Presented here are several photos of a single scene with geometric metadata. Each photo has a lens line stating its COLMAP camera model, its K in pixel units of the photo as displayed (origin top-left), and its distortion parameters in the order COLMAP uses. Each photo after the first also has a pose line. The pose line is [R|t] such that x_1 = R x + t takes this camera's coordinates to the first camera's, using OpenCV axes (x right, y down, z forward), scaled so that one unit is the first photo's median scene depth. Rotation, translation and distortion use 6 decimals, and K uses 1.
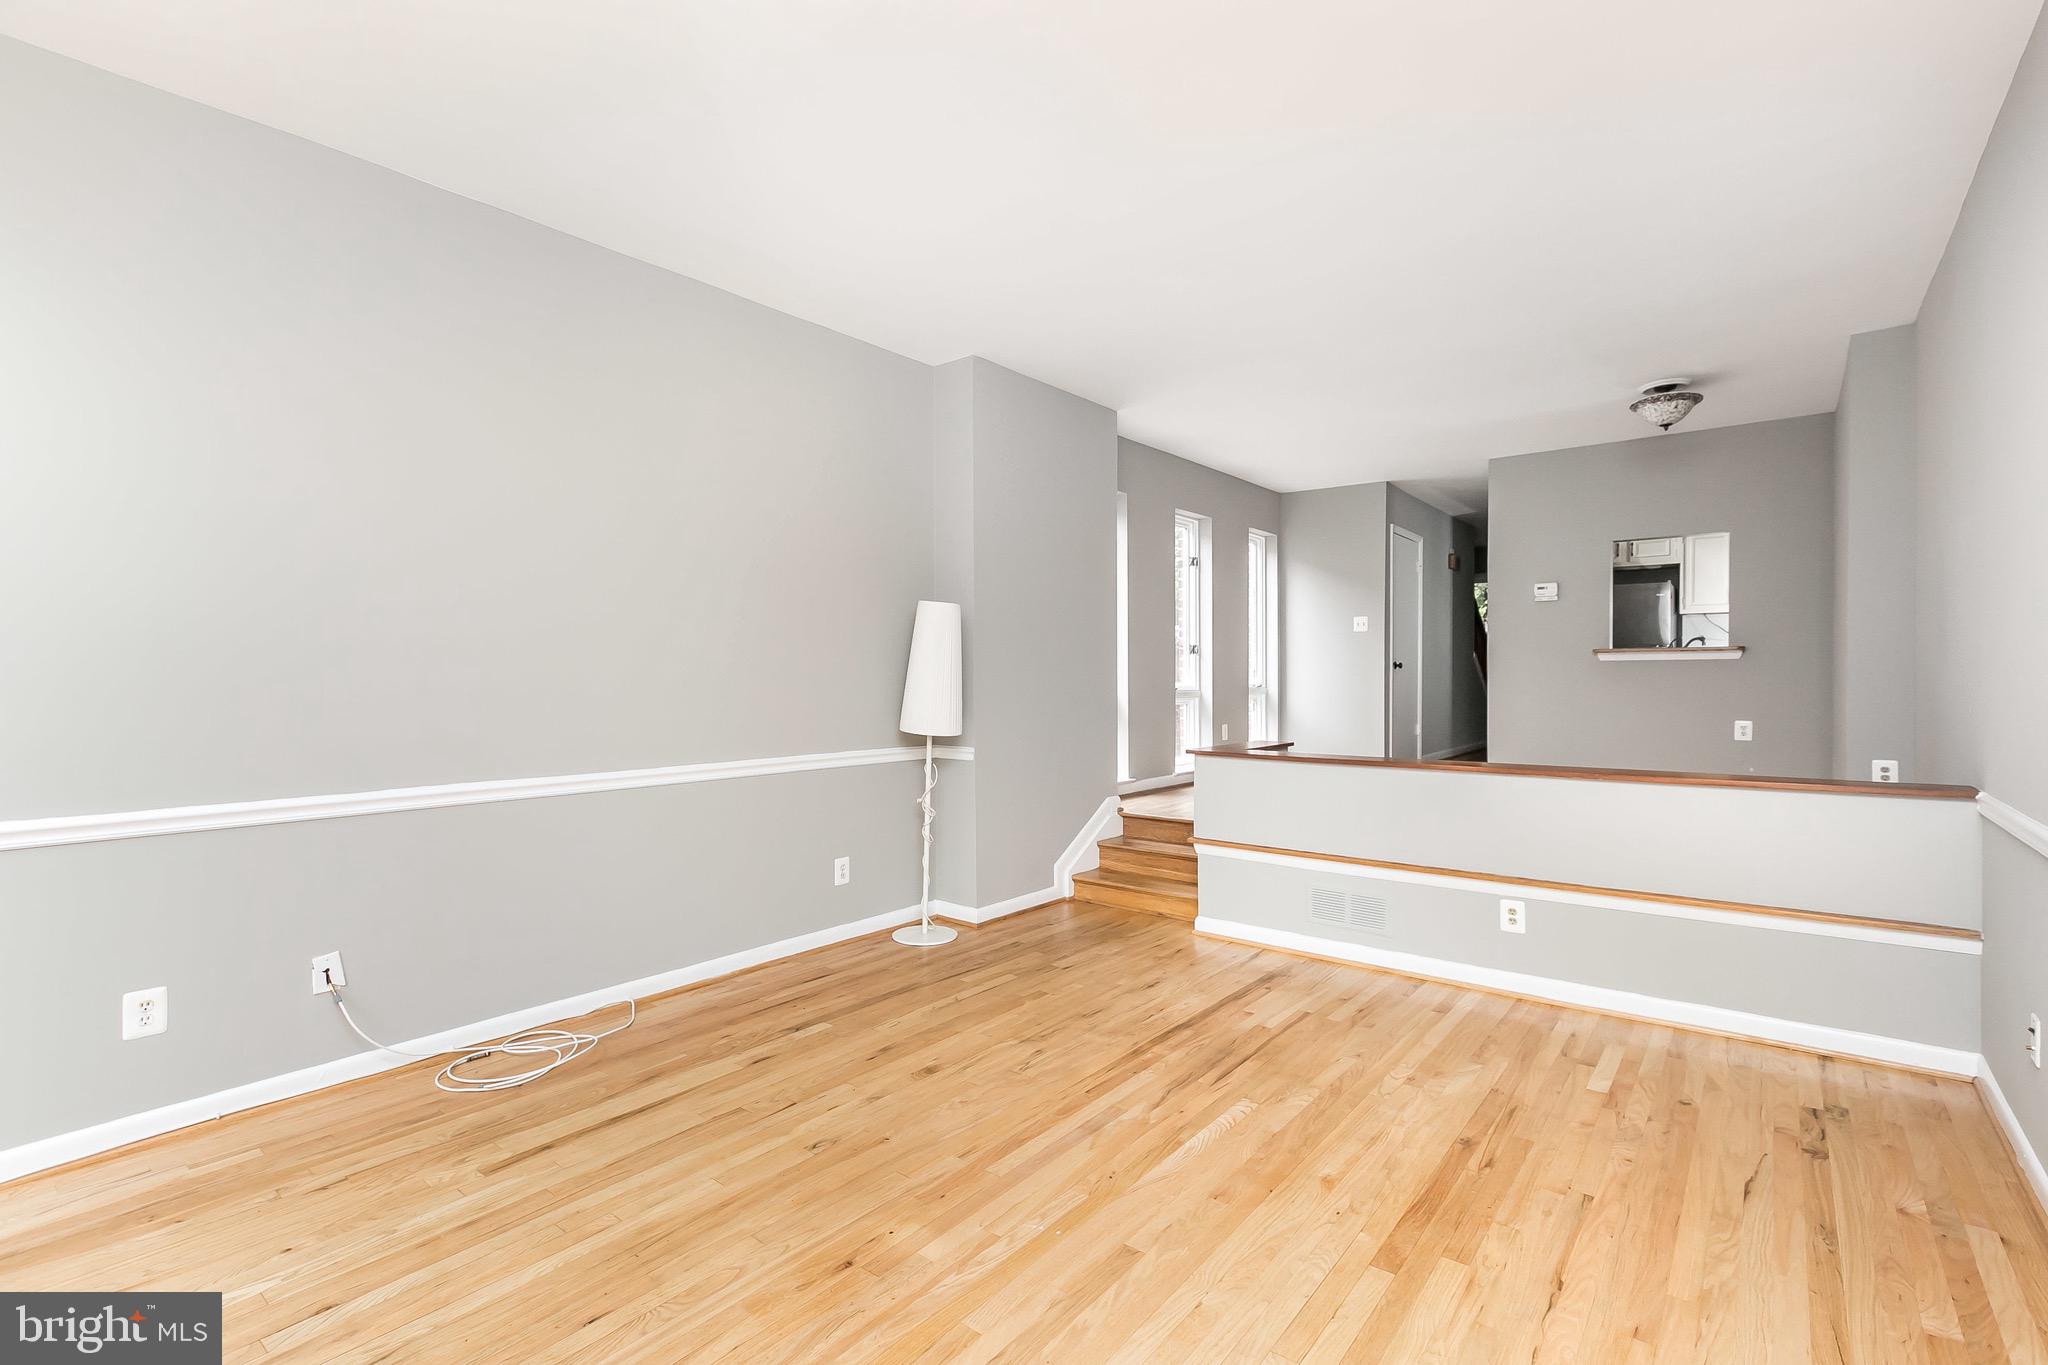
lens RADIAL K [[919.0, 0, 1038.8], [0, 919.0, 686.5], [0, 0, 1]] dist [0.003231, -0.000023]
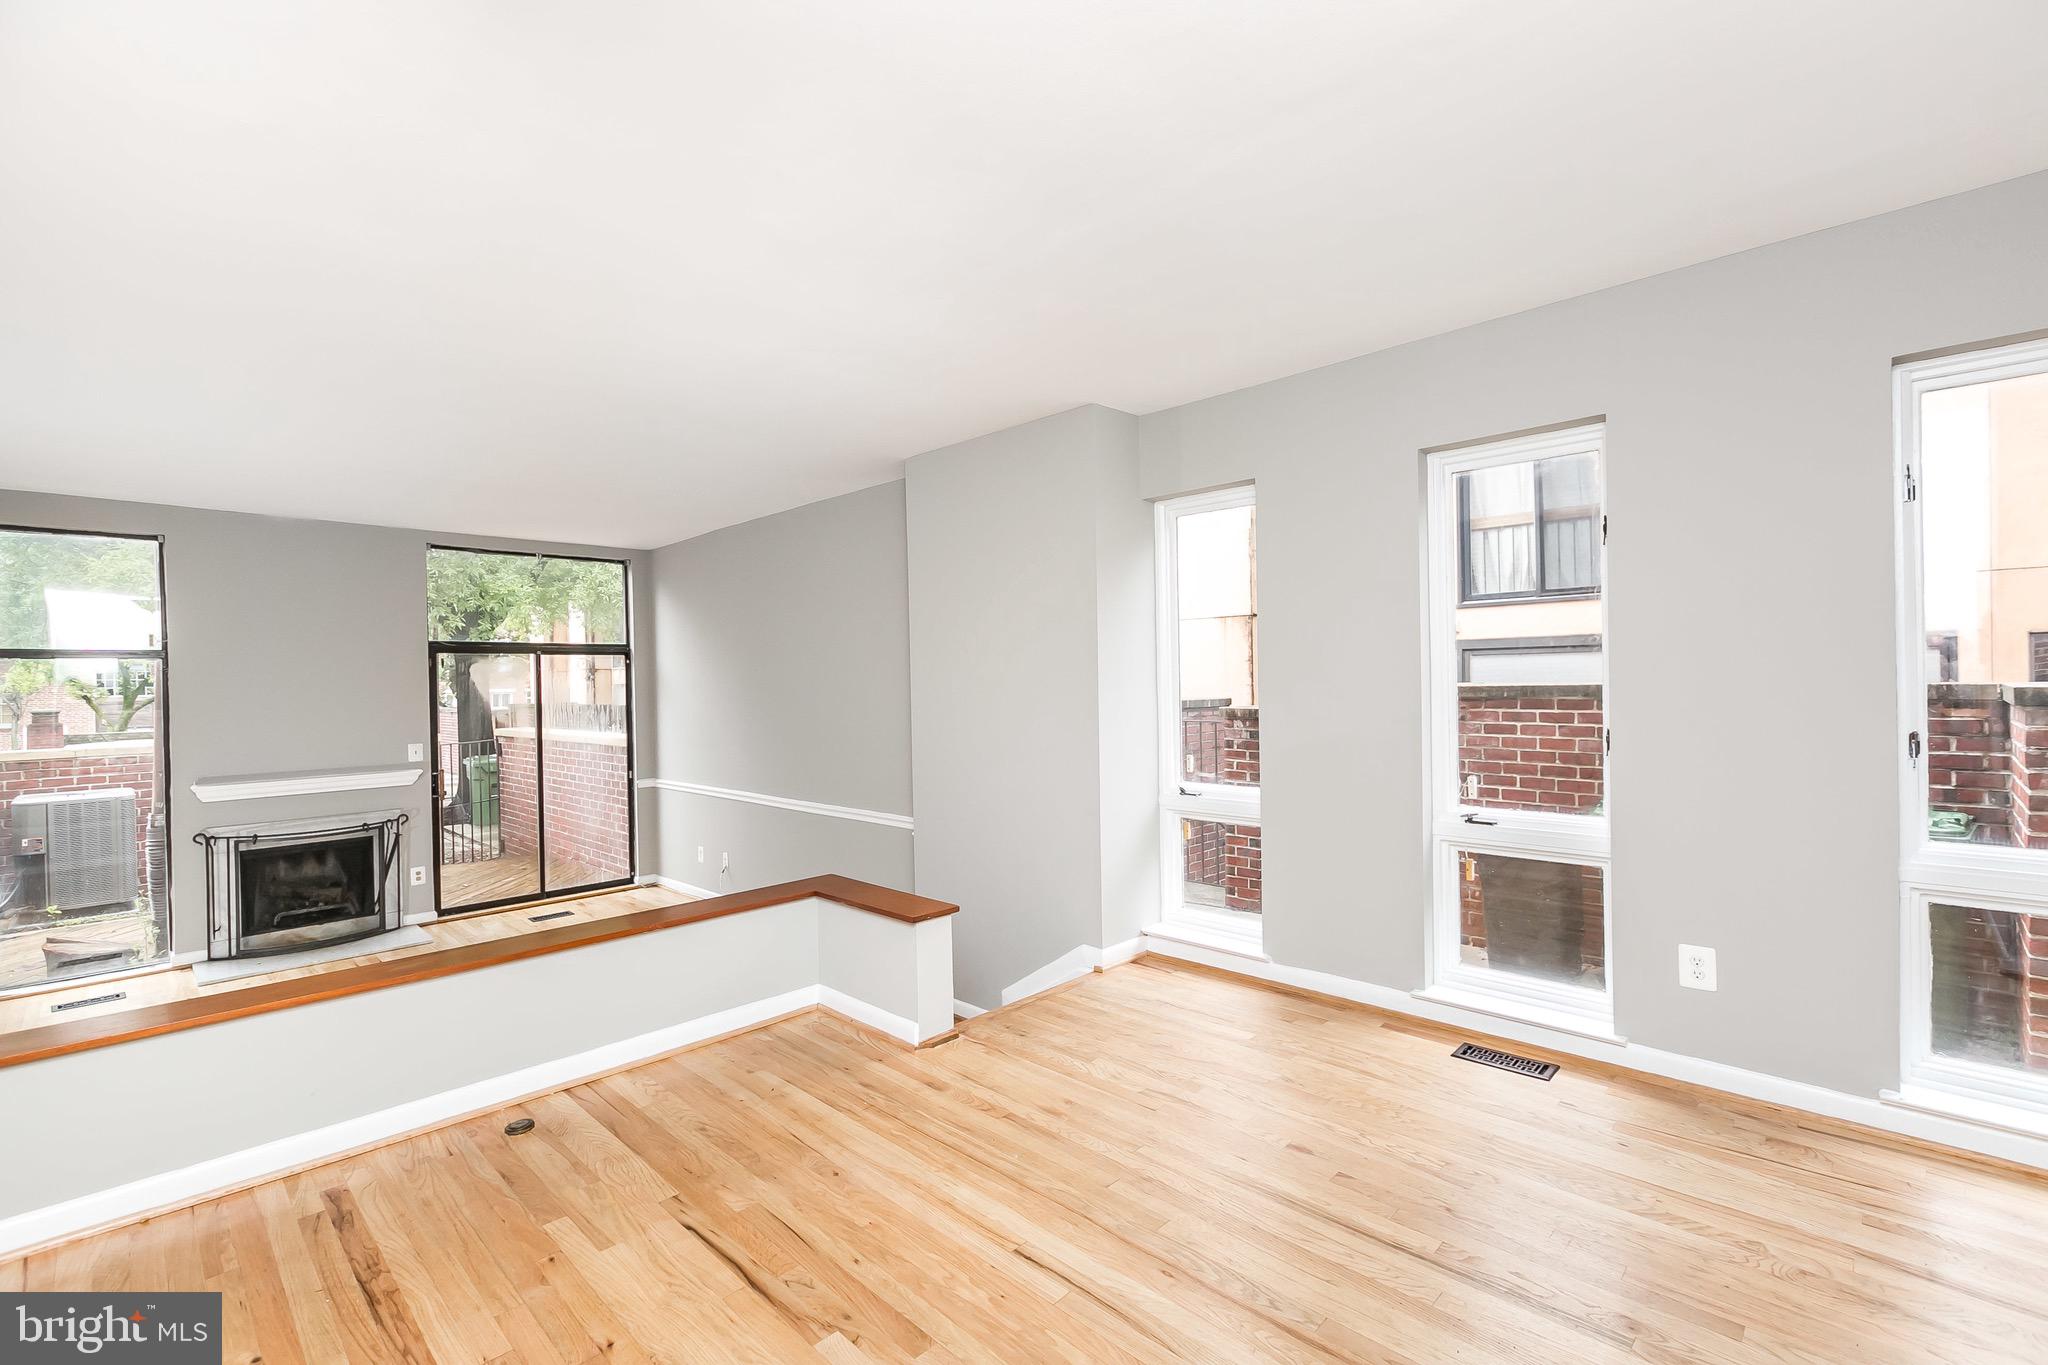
lens RADIAL K [[919.0, 0, 1033.7], [0, 919.0, 681.5], [0, 0, 1]] dist [0.003231, -0.000023]
pose [[-0.104778, 0.006620, -0.994474, 0.572883], [0.004801, 0.999970, 0.006150, -0.065757], [0.994484, -0.004130, -0.104806, 0.743323]]
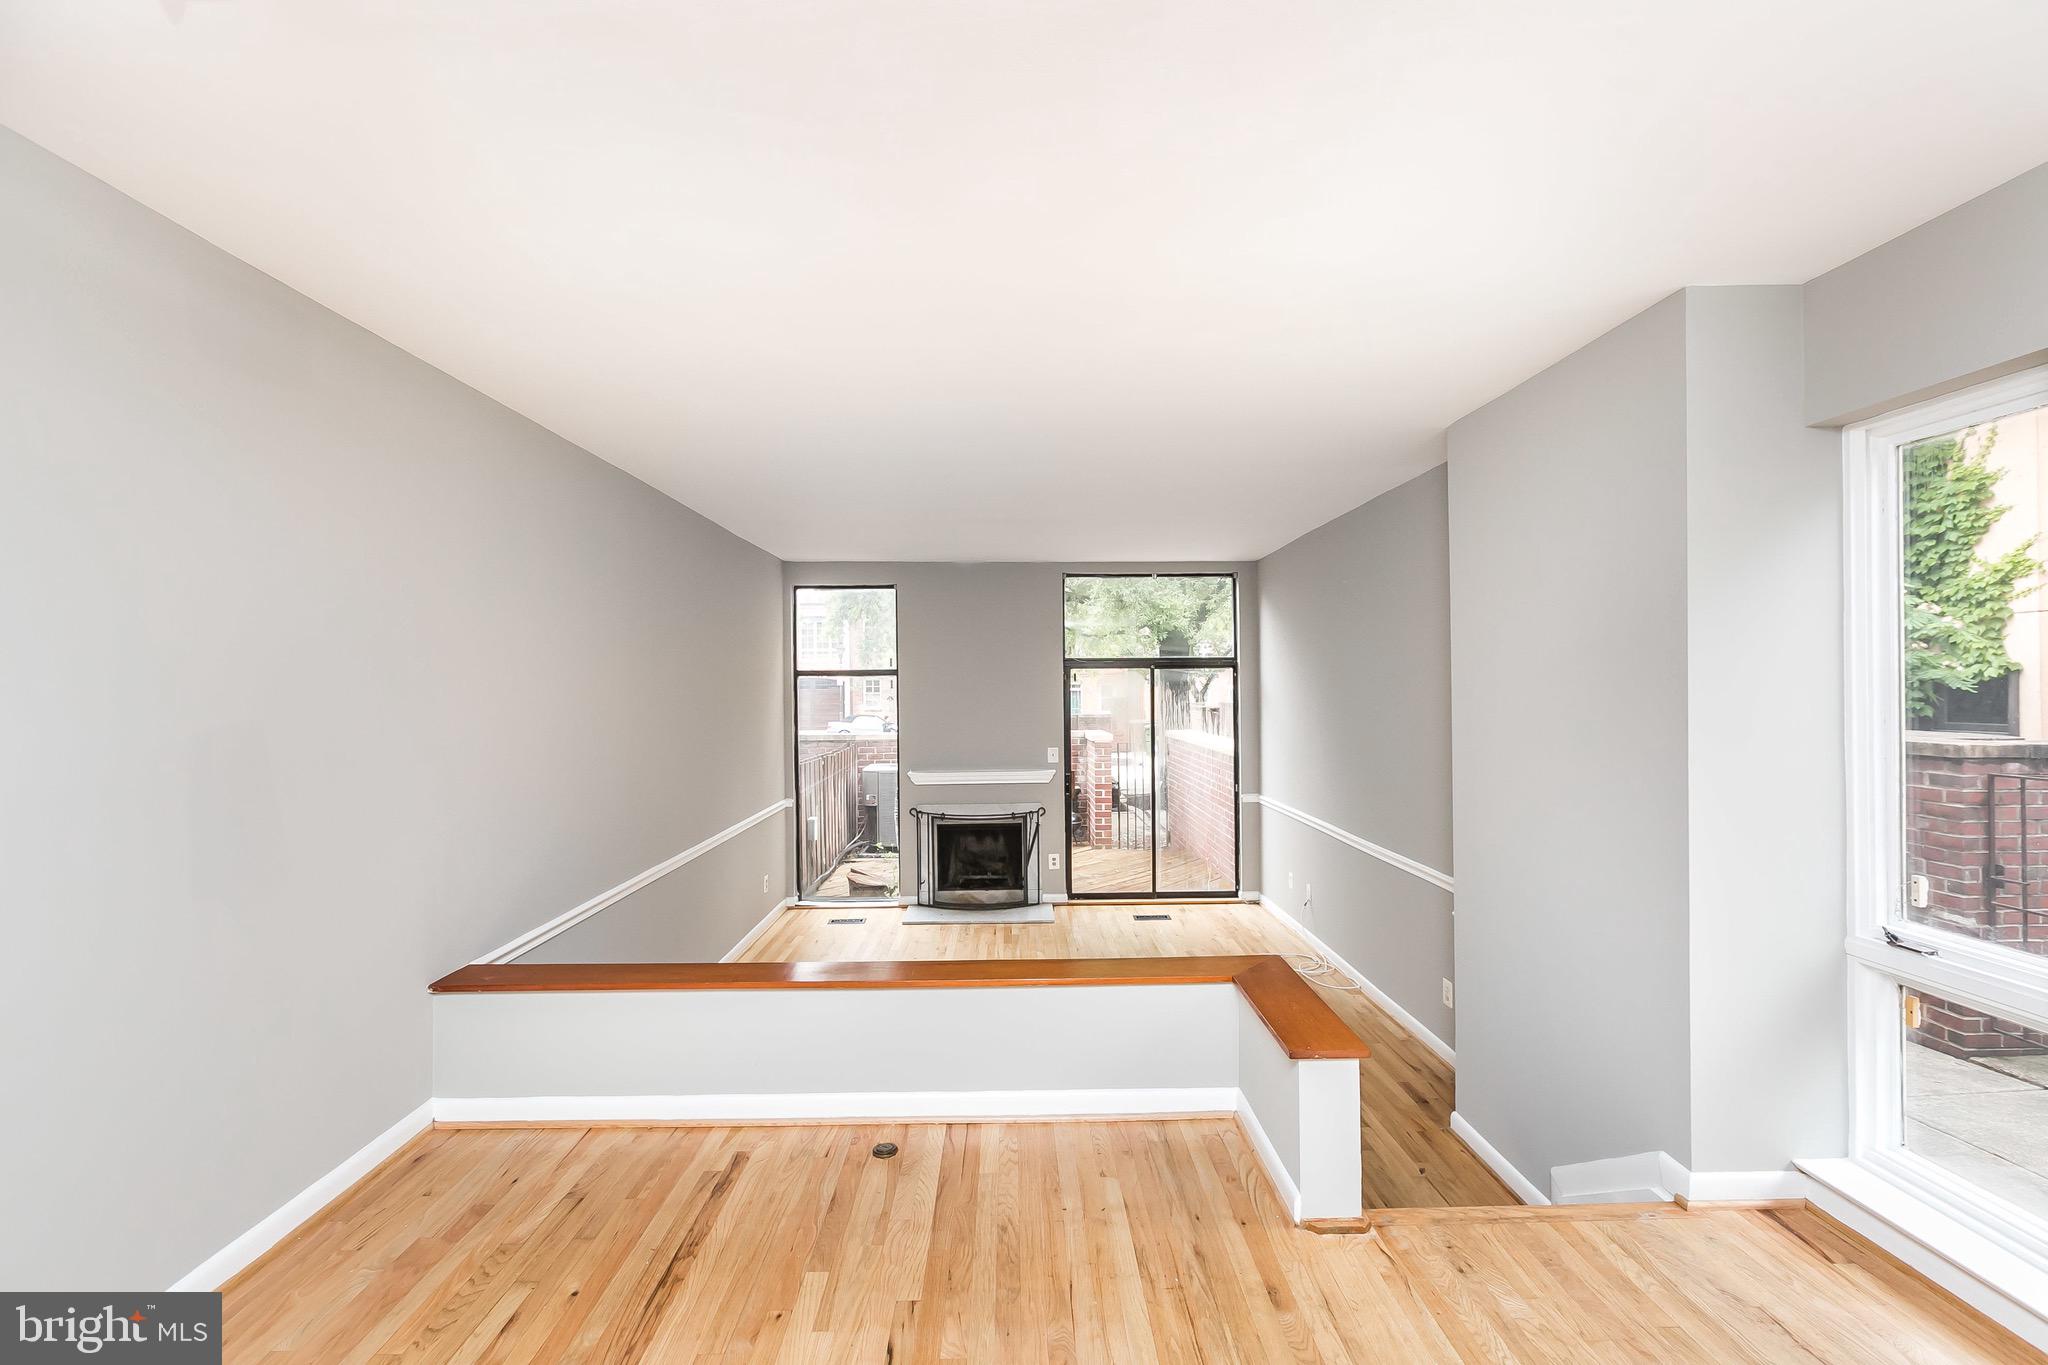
lens RADIAL K [[919.0, 0, 1015.5], [0, 919.0, 678.0], [0, 0, 1]] dist [0.003231, -0.000023]
pose [[-0.777514, 0.003525, -0.628856, 0.440360], [0.001246, 0.999991, 0.004064, -0.083874], [0.628865, 0.002376, -0.777511, 0.825383]]
